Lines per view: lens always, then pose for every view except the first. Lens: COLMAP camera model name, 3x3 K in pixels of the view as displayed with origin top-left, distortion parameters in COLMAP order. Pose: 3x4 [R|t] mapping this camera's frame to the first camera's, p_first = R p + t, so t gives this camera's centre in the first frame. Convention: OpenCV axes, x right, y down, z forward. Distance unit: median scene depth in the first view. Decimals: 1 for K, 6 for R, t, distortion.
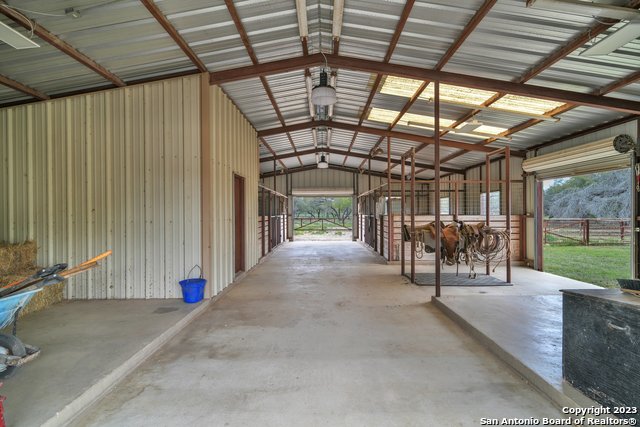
lens RADIAL K [[316.5, 0, 318.5], [0, 316.5, 212.4], [0, 0, 1]] dist [0.000035, 0.000086]
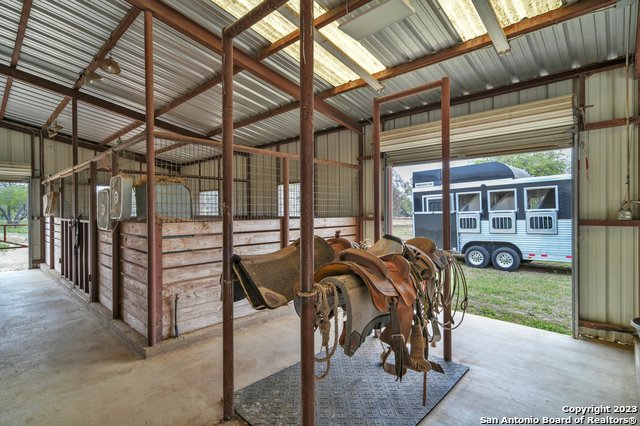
lens RADIAL K [[316.5, 0, 318.5], [0, 316.5, 211.9], [0, 0, 1]] dist [0.000035, 0.000086]
pose [[0.670239, -0.002098, 0.742143, 0.088095], [0.000589, 0.999997, 0.002295, -0.004067], [-0.742145, -0.001101, 0.670238, 0.668828]]
